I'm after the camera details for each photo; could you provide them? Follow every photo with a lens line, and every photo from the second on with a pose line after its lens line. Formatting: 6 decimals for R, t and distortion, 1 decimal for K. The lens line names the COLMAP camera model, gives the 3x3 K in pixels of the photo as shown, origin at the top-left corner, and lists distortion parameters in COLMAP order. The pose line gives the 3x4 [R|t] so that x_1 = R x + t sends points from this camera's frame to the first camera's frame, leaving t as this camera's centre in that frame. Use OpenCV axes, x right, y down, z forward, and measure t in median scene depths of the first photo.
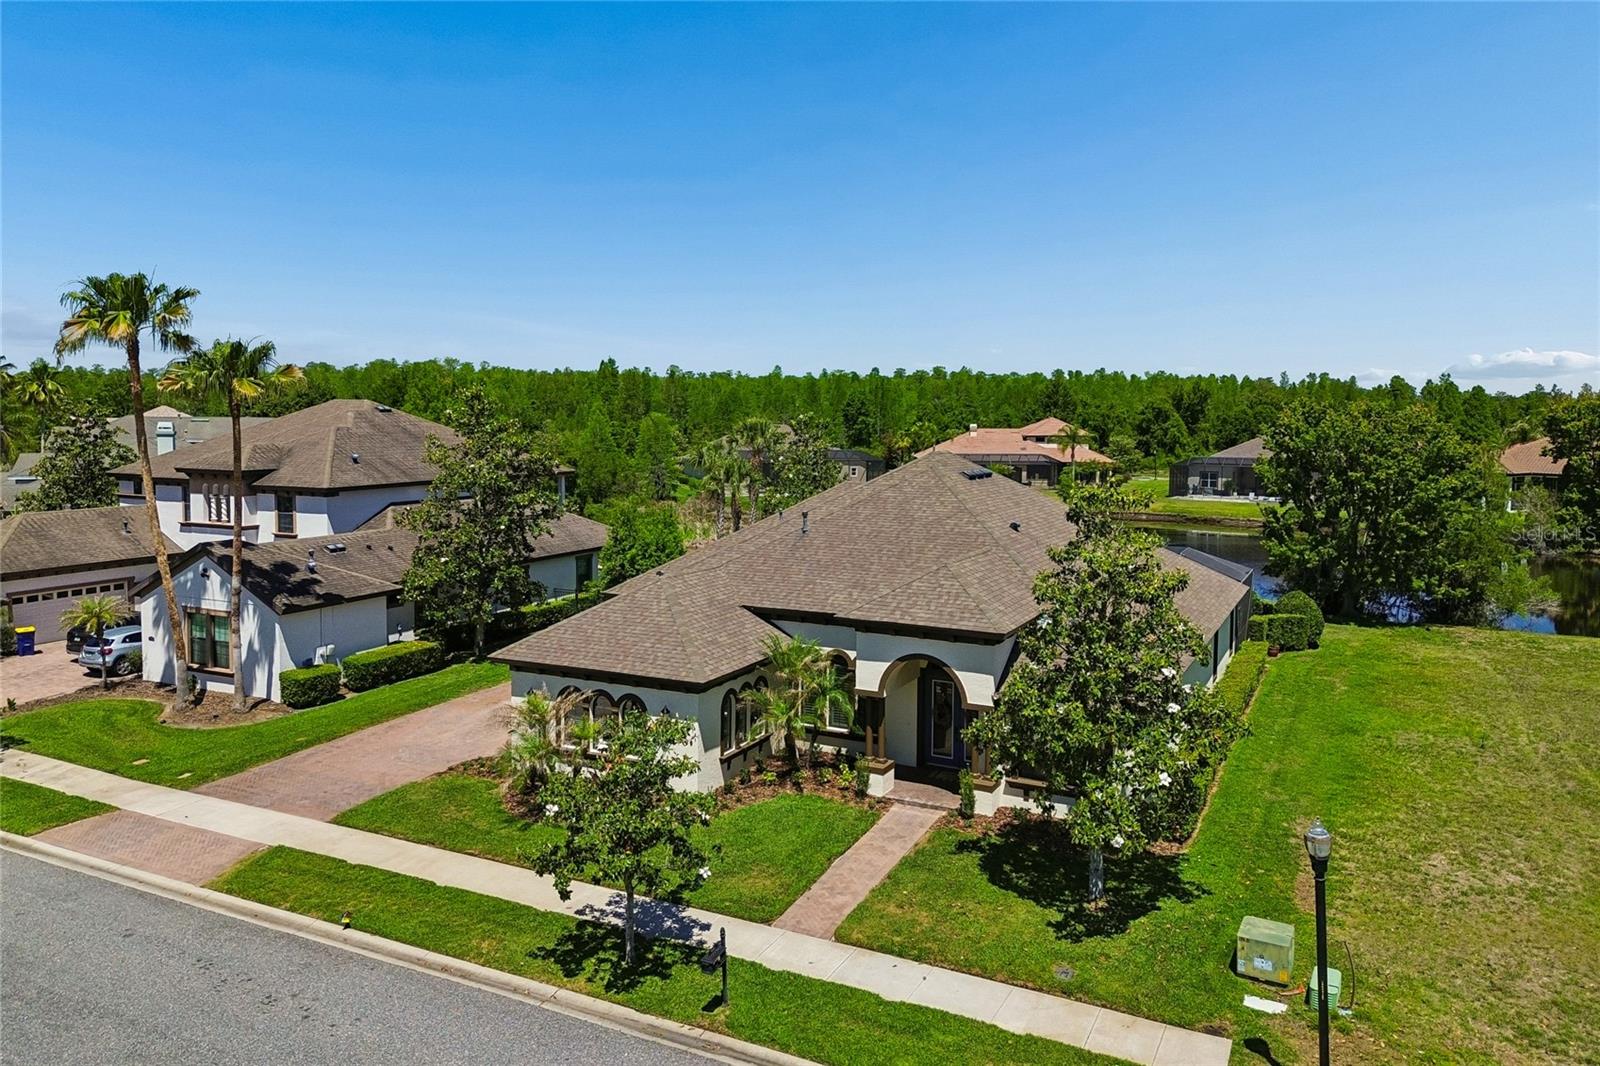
lens RADIAL K [[1168.6, 0, 793.0], [0, 1168.6, 484.5], [0, 0, 1]] dist [0.039514, 0.000664]
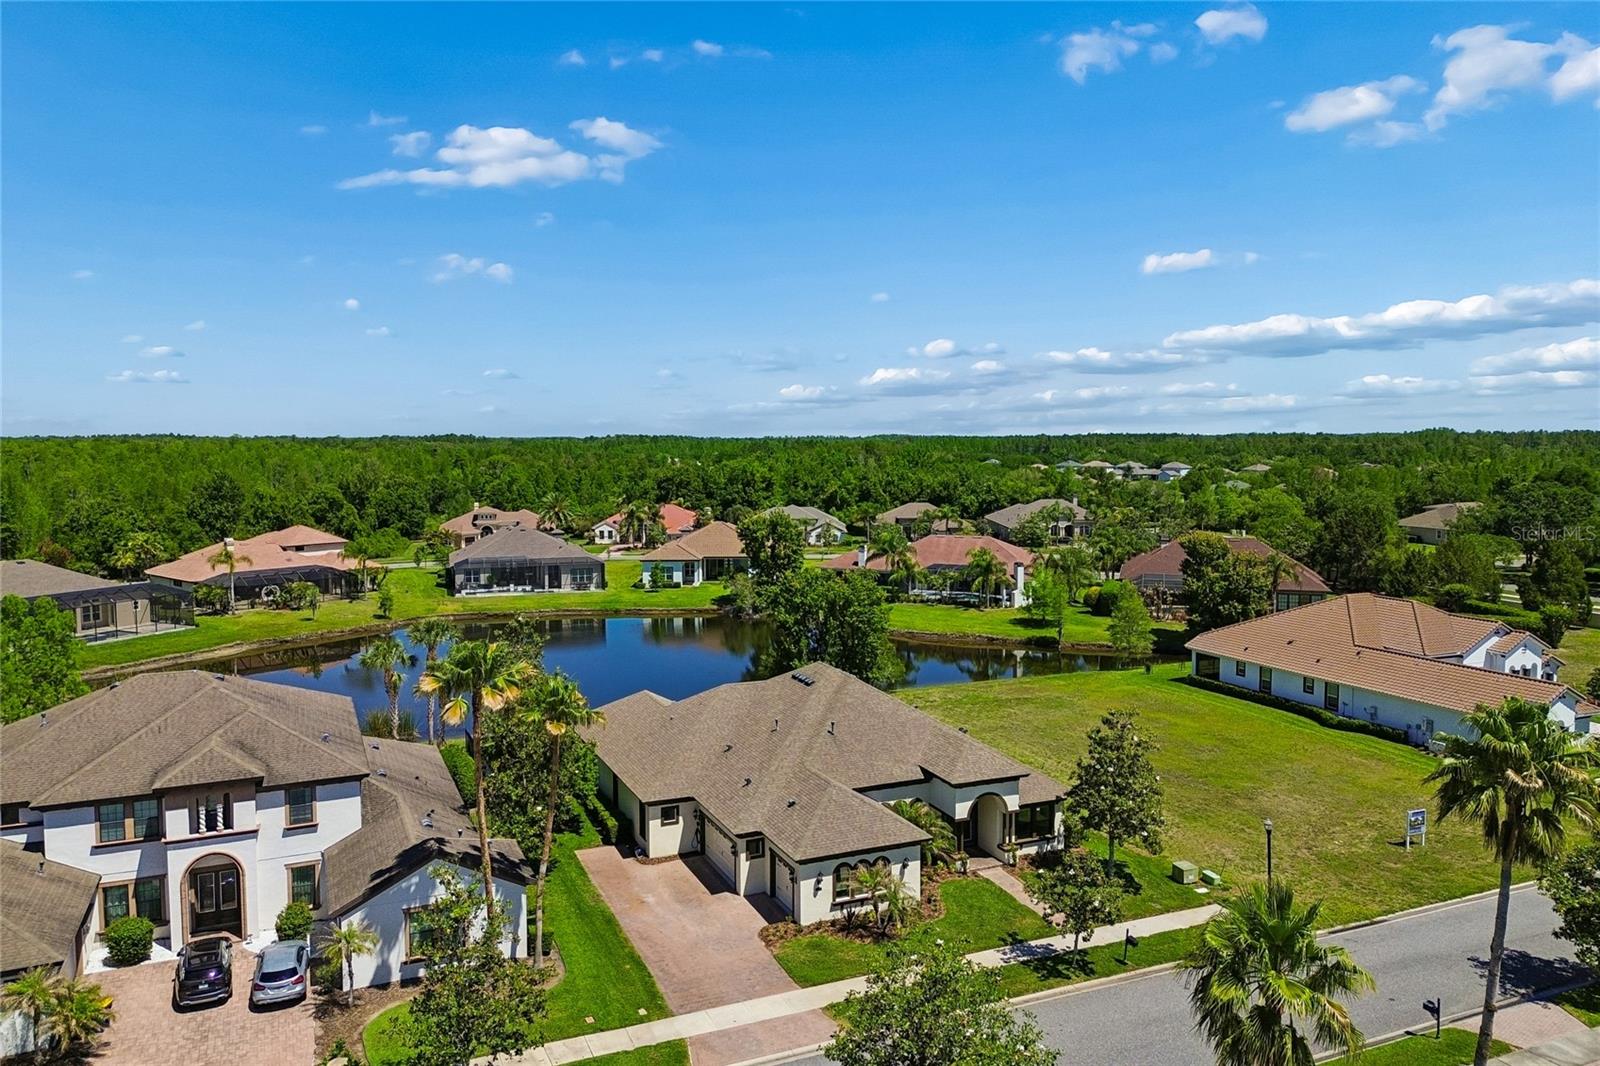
lens RADIAL K [[1172.7, 0, 800.0], [0, 1172.7, 533.0], [0, 0, 1]] dist [0.071134, -0.059807]
pose [[0.631607, -0.078069, 0.771348, -1.729828], [0.058475, 0.996880, 0.053014, -0.452047], [-0.773080, 0.011621, 0.634202, -0.025303]]
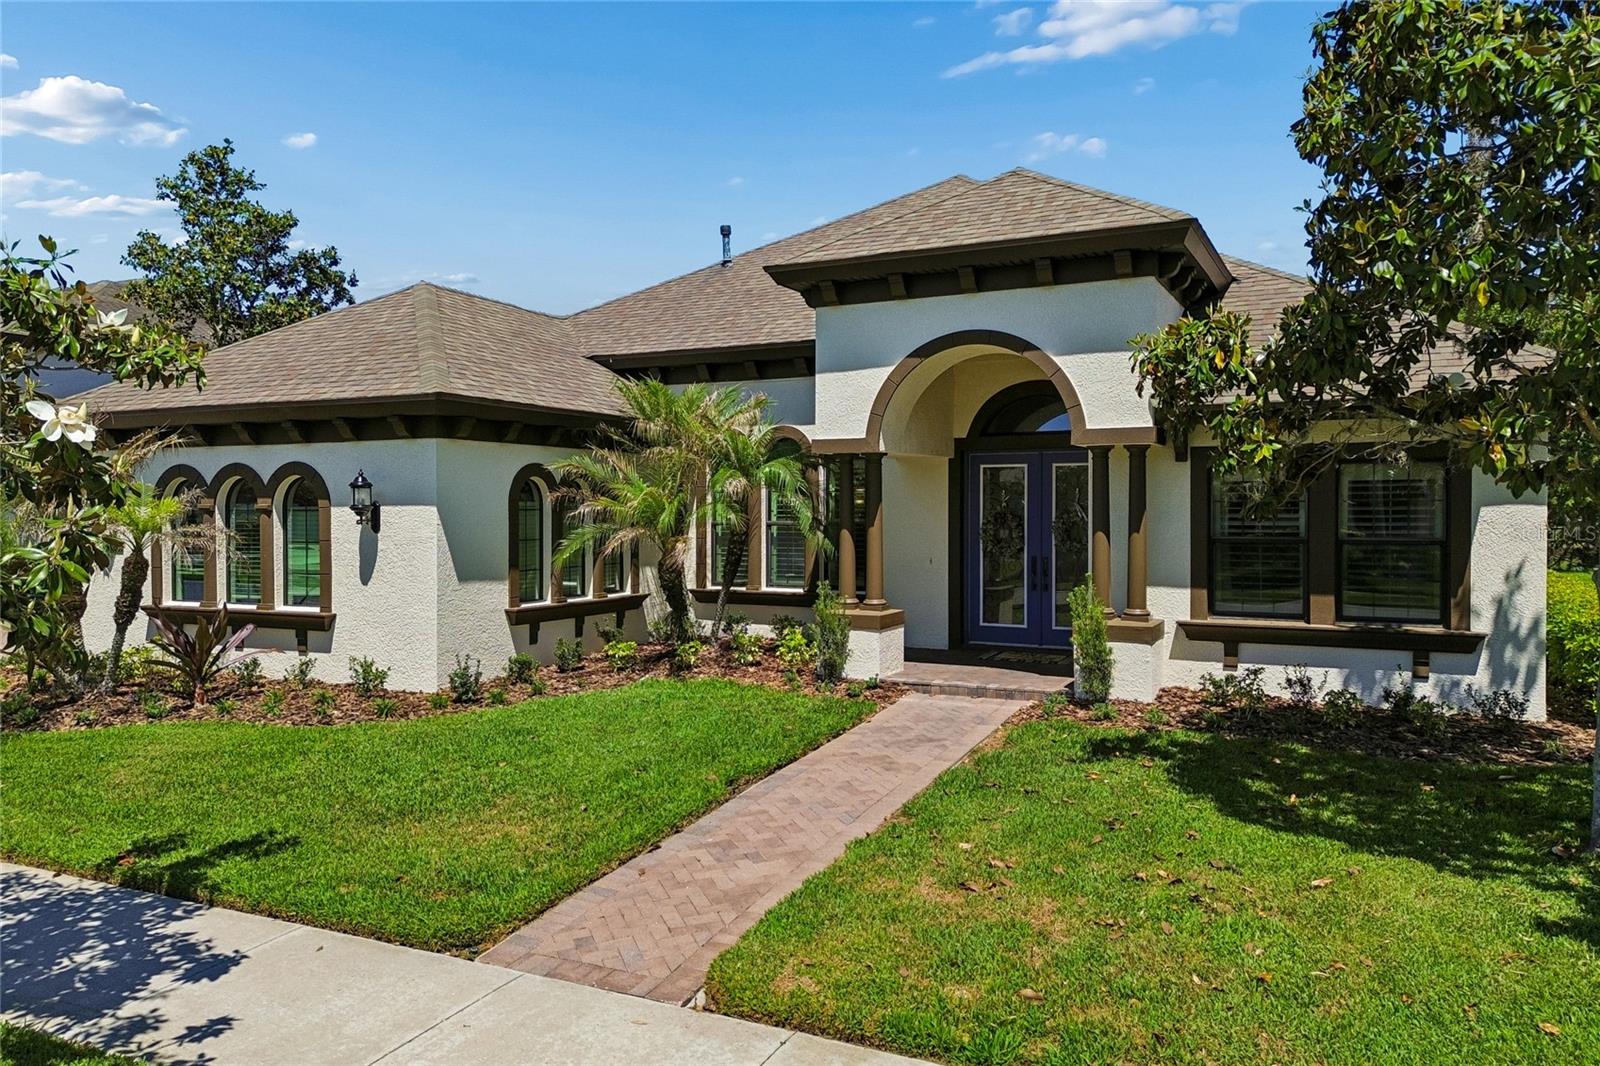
lens RADIAL K [[1169.9, 0, 800.0], [0, 1169.9, 533.0], [0, 0, 1]] dist [0.035180, -0.002975]
pose [[0.999726, -0.010690, 0.020825, 0.043560], [0.011406, 0.999339, -0.034528, 0.252709], [-0.020442, 0.034756, 0.999187, 0.636493]]
